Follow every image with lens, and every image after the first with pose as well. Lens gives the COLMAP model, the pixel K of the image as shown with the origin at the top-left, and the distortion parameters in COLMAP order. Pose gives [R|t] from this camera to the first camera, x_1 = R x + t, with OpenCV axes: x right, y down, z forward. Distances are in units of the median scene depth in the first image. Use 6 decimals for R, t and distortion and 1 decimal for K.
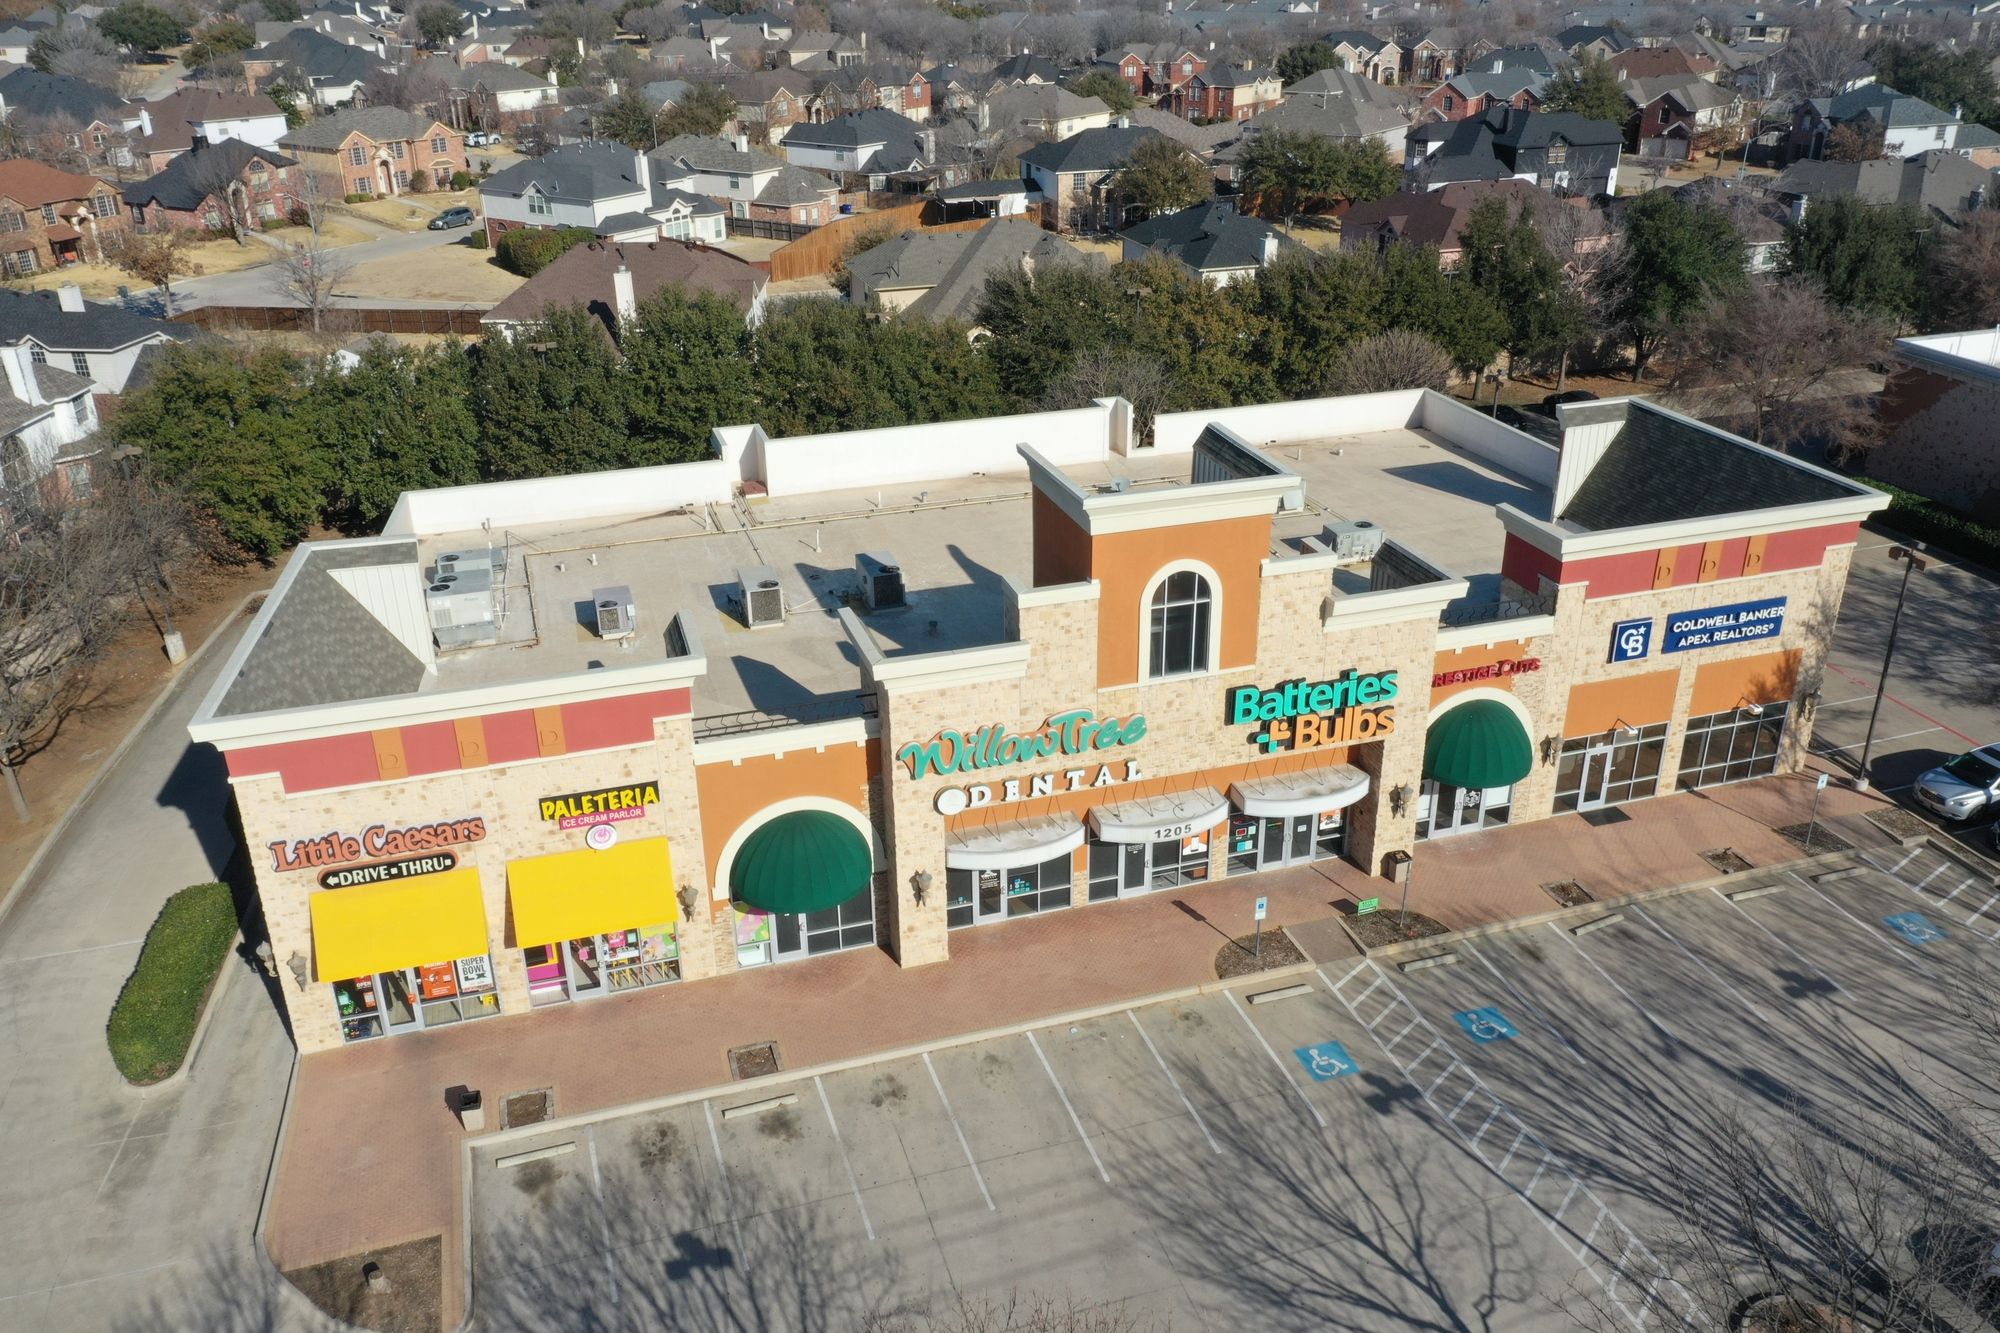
lens RADIAL K [[1570.2, 0, 998.1], [0, 1570.2, 667.3], [0, 0, 1]] dist [-0.002716, 0.004903]
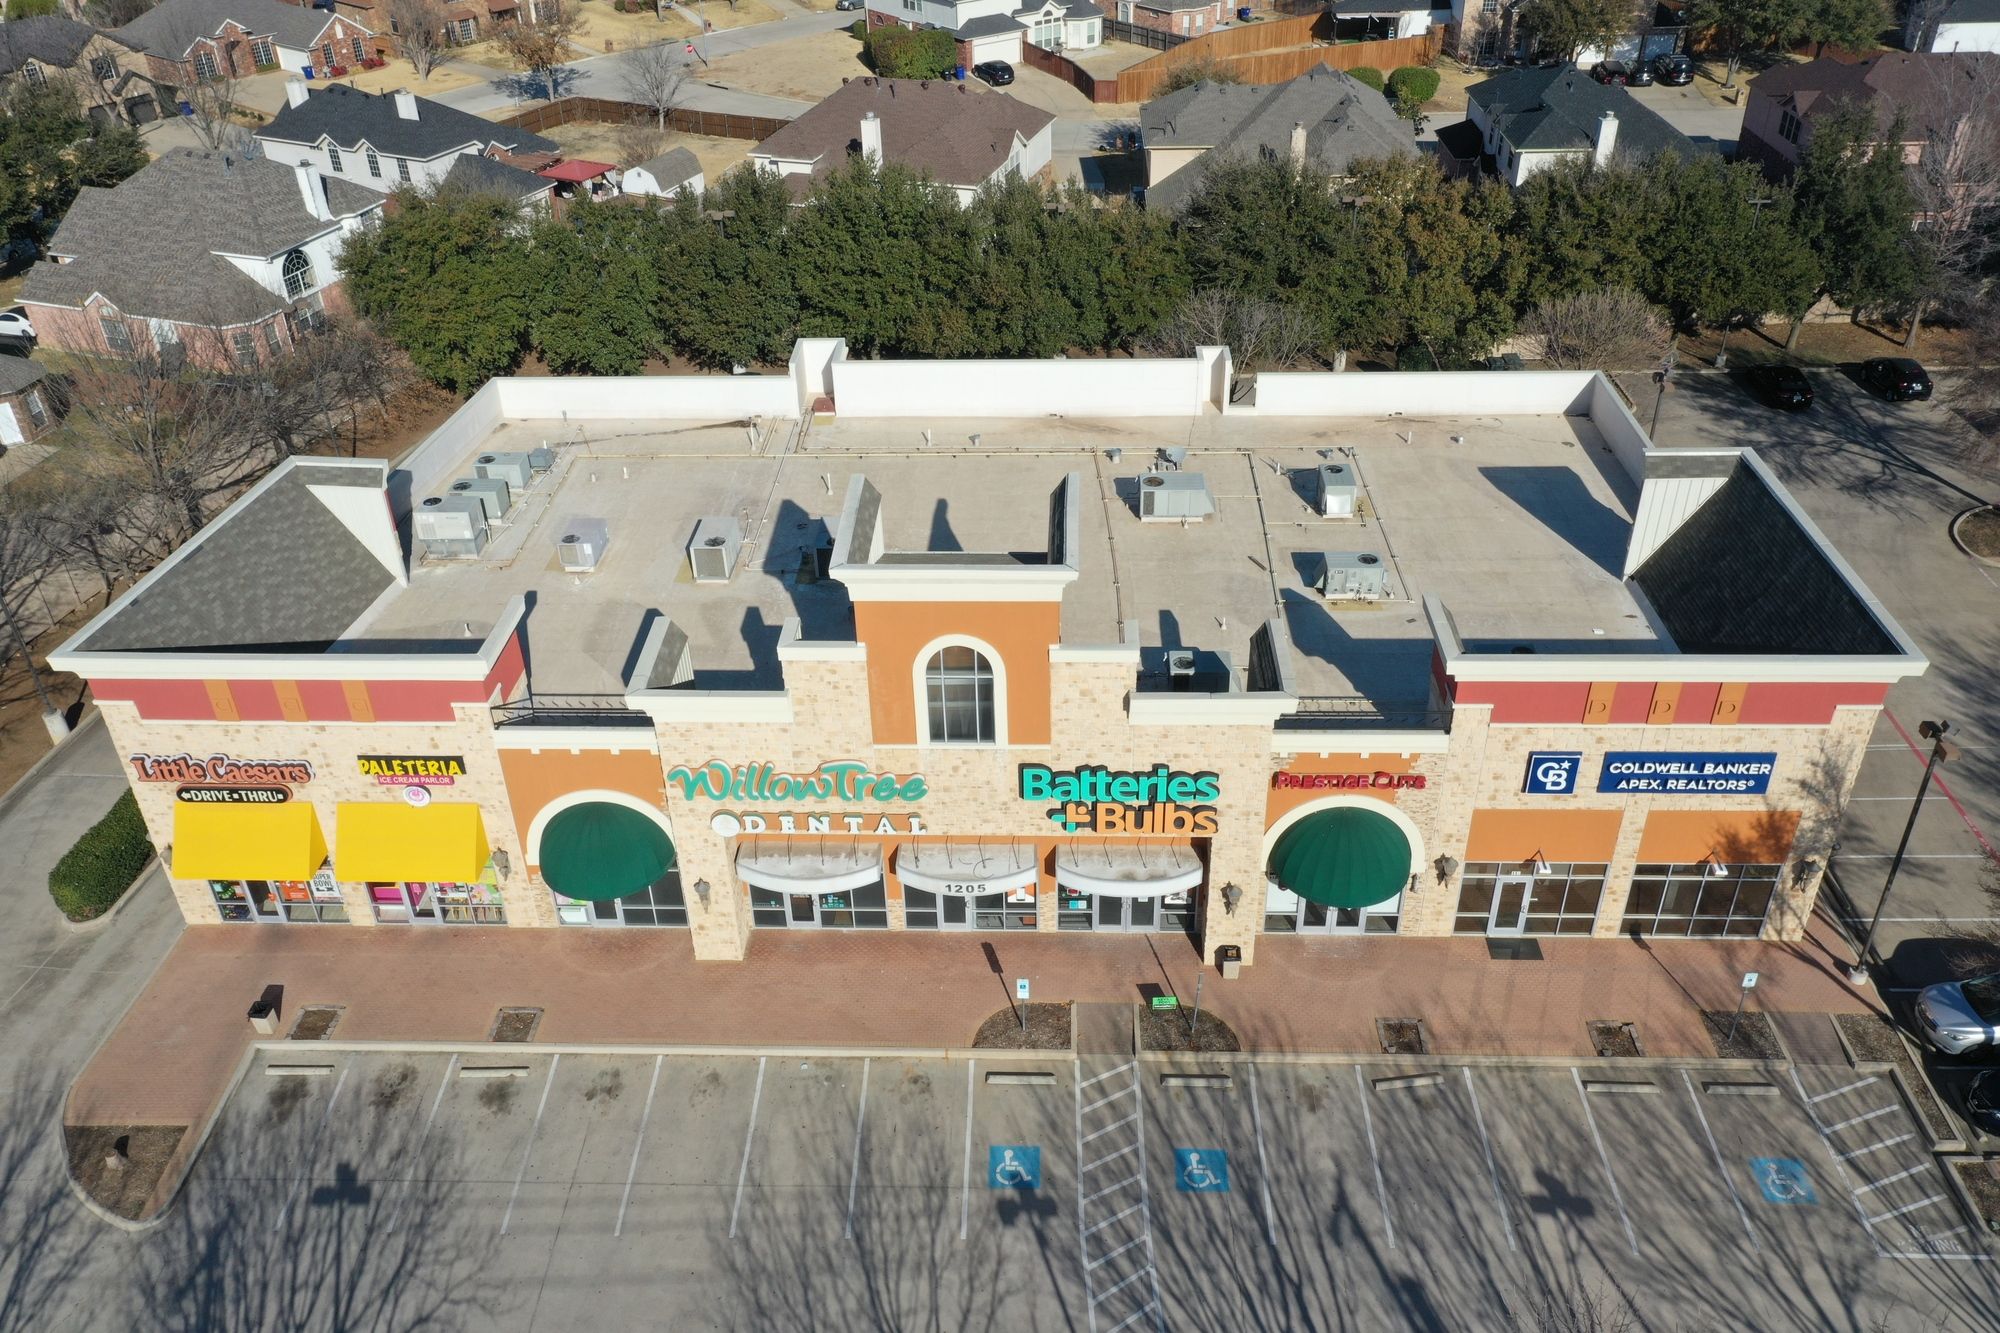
lens RADIAL K [[1572.5, 0, 998.6], [0, 1572.5, 666.3], [0, 0, 1]] dist [-0.000804, 0.004668]
pose [[0.941184, 0.177455, -0.287546, 0.367273], [-0.131980, 0.976459, 0.170615, -0.189274], [0.311054, -0.122630, 0.942448, 0.095995]]
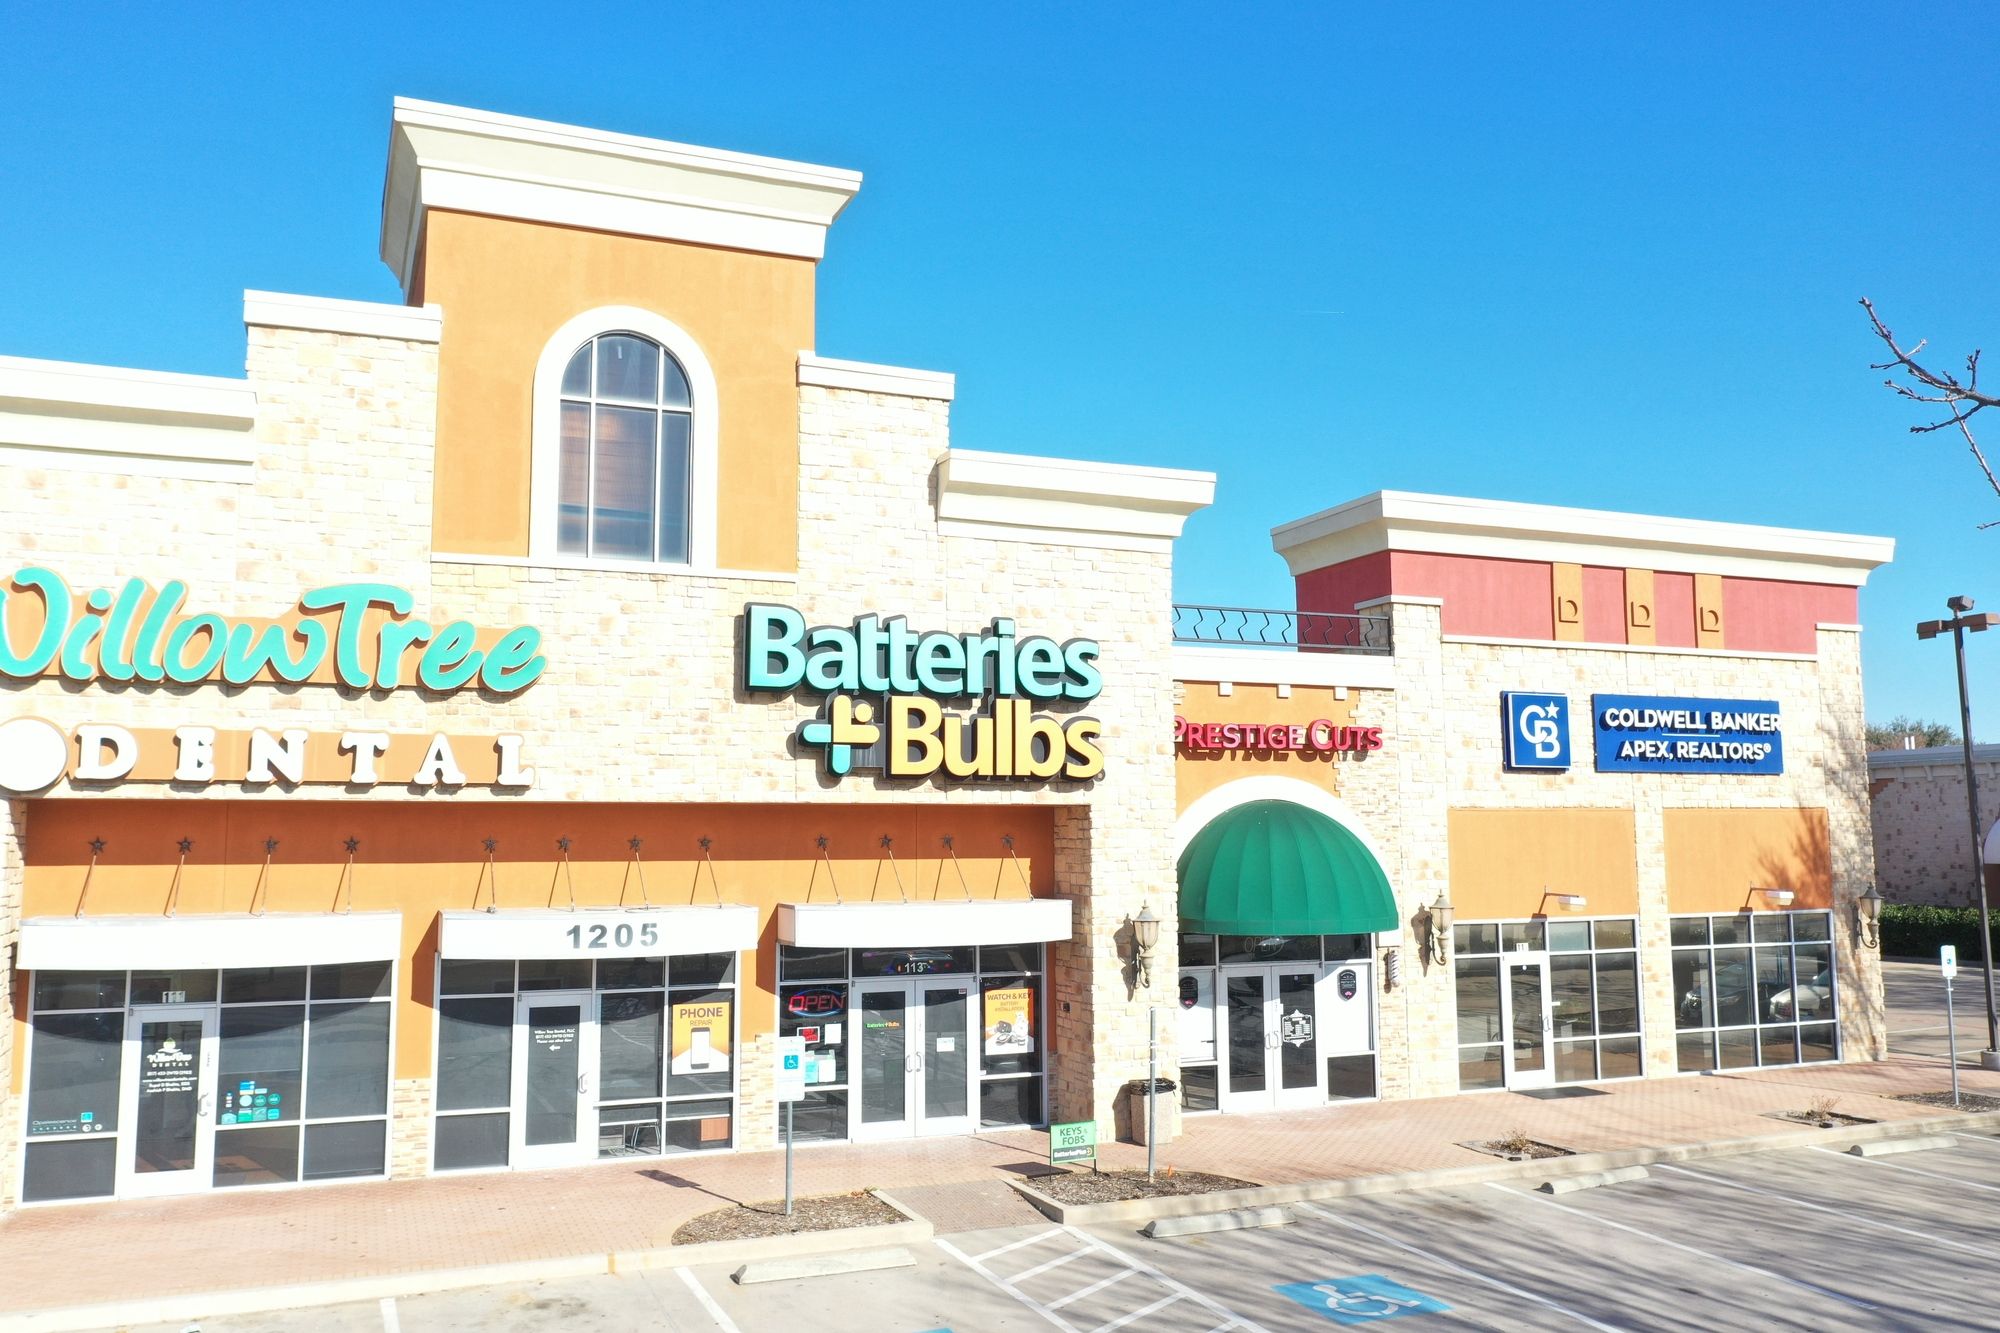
lens RADIAL K [[1579.1, 0, 998.1], [0, 1579.1, 667.3], [0, 0, 1]] dist [-0.003519, -0.002203]
pose [[0.996210, 0.016911, 0.085327, 0.170284], [0.030220, 0.852533, -0.521800, 0.259631], [-0.081568, 0.522400, 0.848790, 0.547351]]
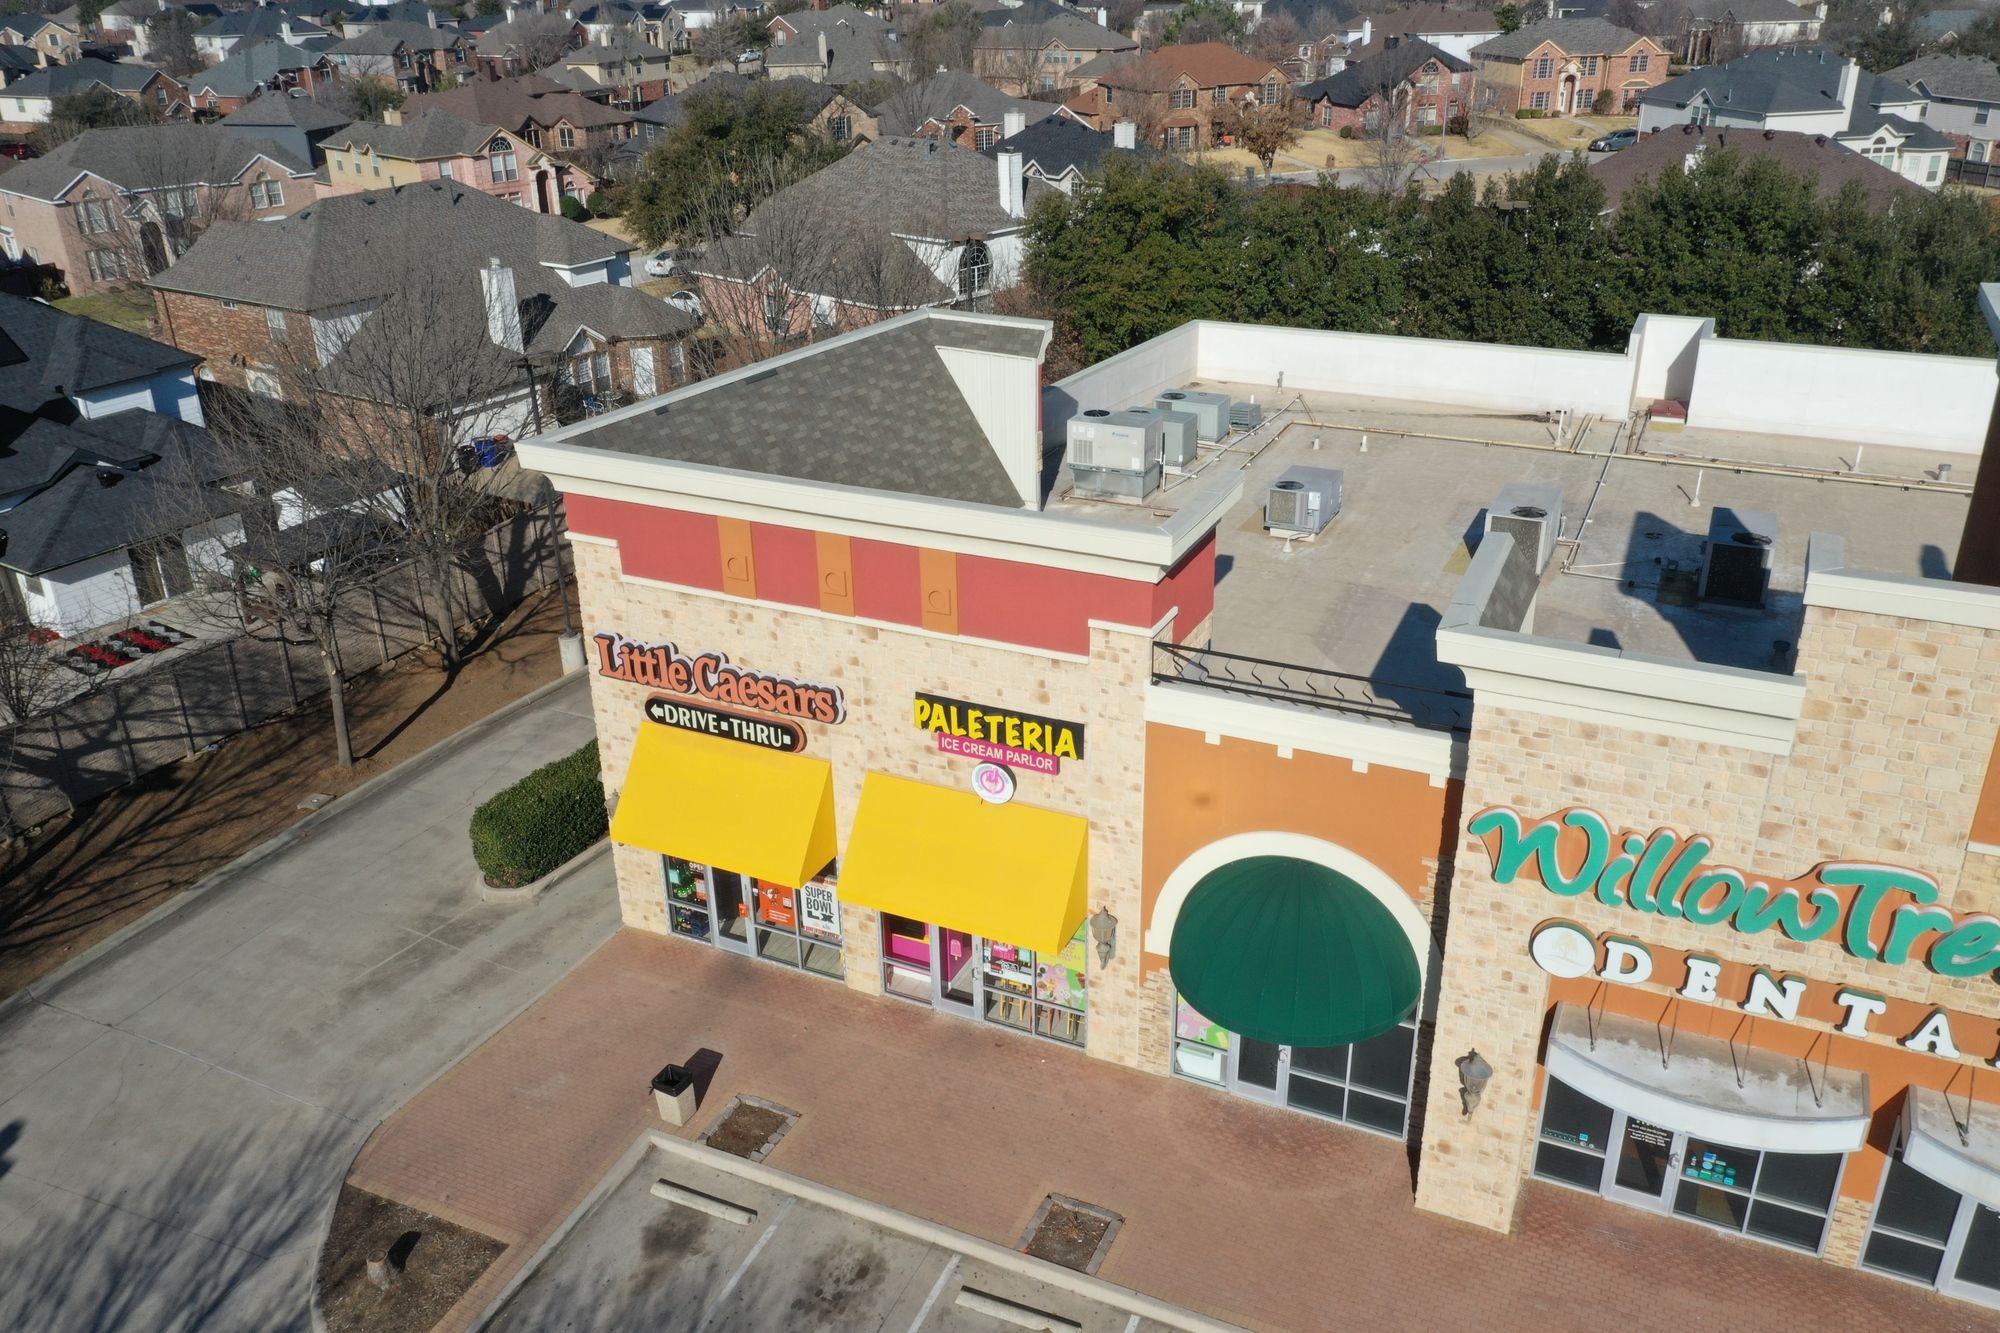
lens RADIAL K [[1579.1, 0, 998.1], [0, 1579.1, 667.3], [0, 0, 1]] dist [-0.003519, -0.002203]
pose [[0.732148, 0.282509, -0.619796, 0.110442], [-0.277865, 0.954653, 0.106906, -0.003613], [0.621892, 0.093949, 0.777447, 0.438767]]
